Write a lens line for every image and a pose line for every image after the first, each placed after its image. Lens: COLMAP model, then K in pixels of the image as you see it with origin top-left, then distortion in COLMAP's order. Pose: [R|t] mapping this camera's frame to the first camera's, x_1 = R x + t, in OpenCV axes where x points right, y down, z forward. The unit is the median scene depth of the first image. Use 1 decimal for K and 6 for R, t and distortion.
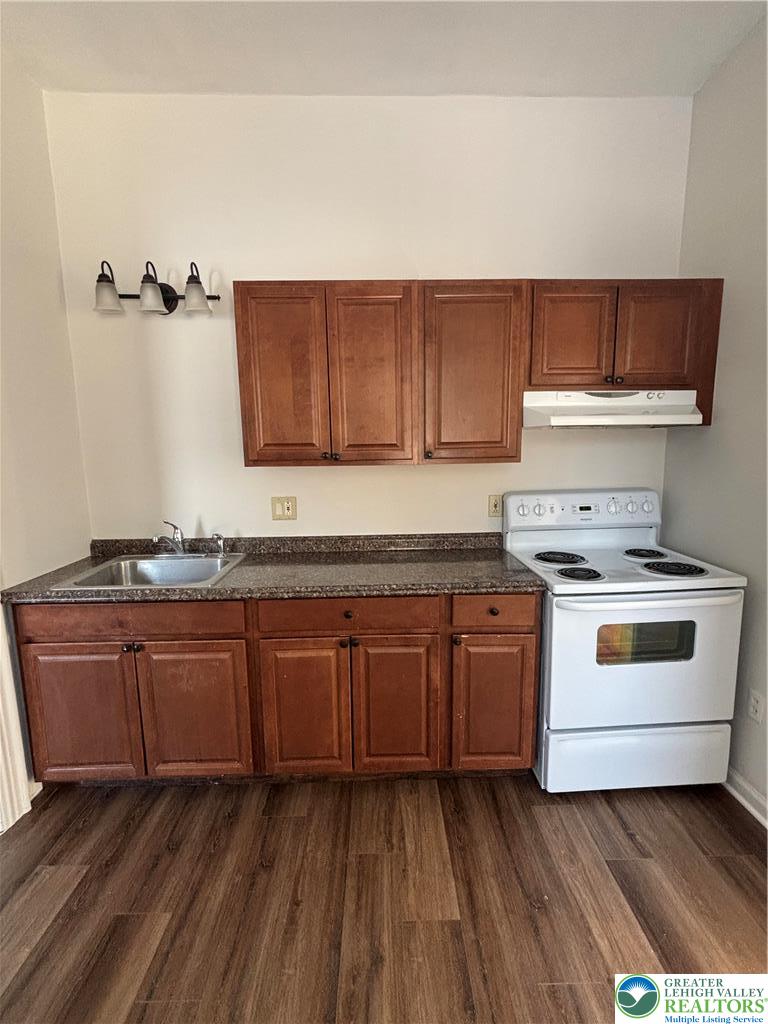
lens RADIAL K [[459.0, 0, 384.0], [0, 459.0, 512.0], [0, 0, 1]] dist [0.001242, 0.000082]
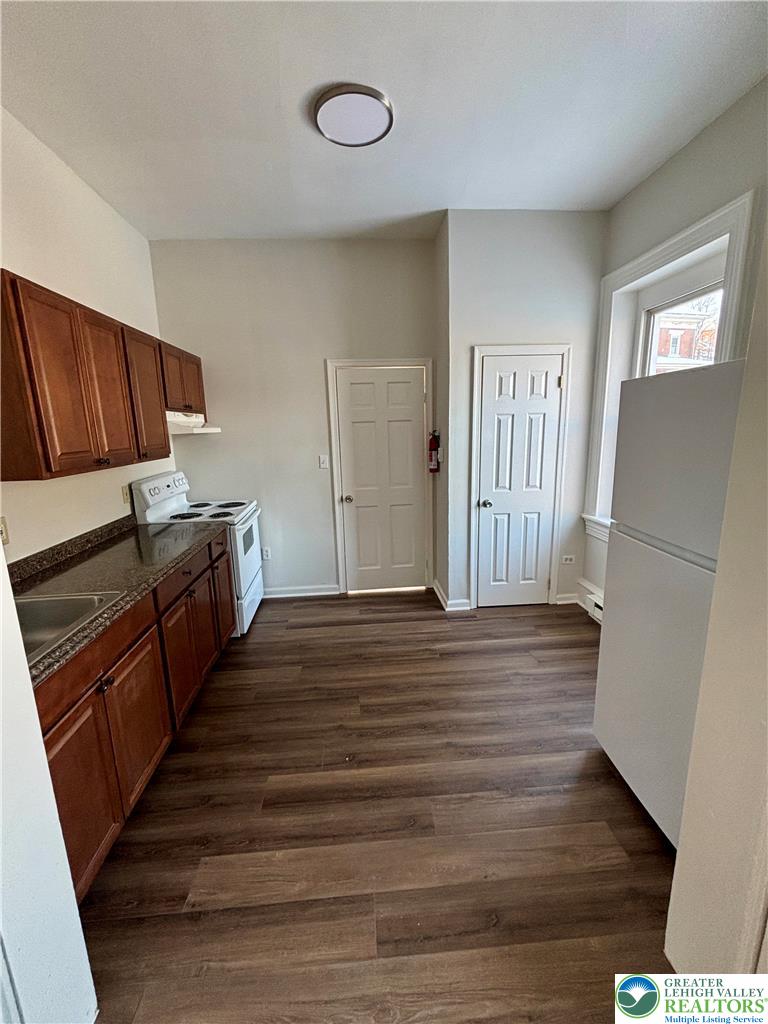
lens RADIAL K [[414.8, 0, 384.0], [0, 414.8, 512.0], [0, 0, 1]] dist [-0.000349, -0.000006]
pose [[-0.040952, -0.186007, 0.981695, -1.390737], [0.176092, 0.965796, 0.190340, -0.090844], [-0.983522, 0.180663, -0.006797, 0.441781]]
